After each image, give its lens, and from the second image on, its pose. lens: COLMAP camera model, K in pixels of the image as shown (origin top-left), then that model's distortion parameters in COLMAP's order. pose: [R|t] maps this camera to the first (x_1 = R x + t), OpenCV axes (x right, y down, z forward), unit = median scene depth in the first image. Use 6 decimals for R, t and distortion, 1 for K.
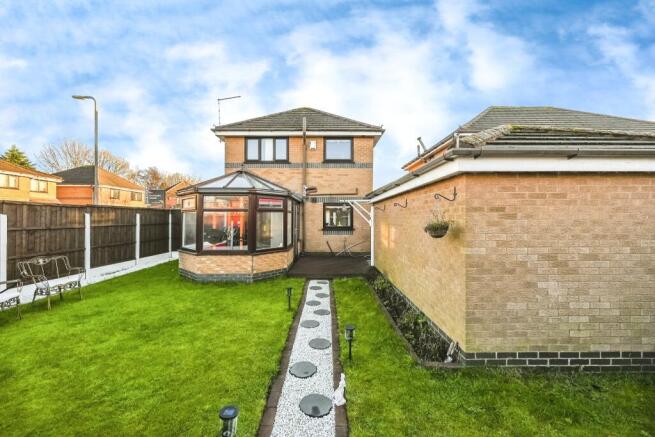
lens RADIAL K [[270.4, 0, 330.3], [0, 270.4, 218.6], [0, 0, 1]] dist [0.000649, -0.000947]
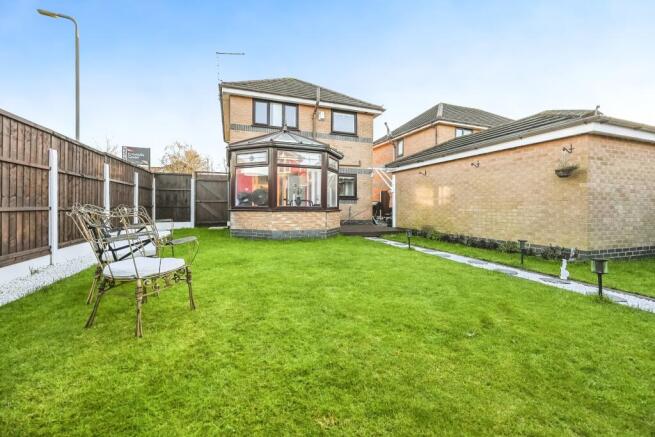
lens RADIAL K [[270.4, 0, 339.9], [0, 270.4, 206.1], [0, 0, 1]] dist [0.000649, -0.000947]
pose [[0.941350, 0.005164, 0.337392, -0.345494], [-0.007959, 0.999945, 0.006902, 0.063119], [-0.337338, -0.009183, 0.941339, 0.010245]]
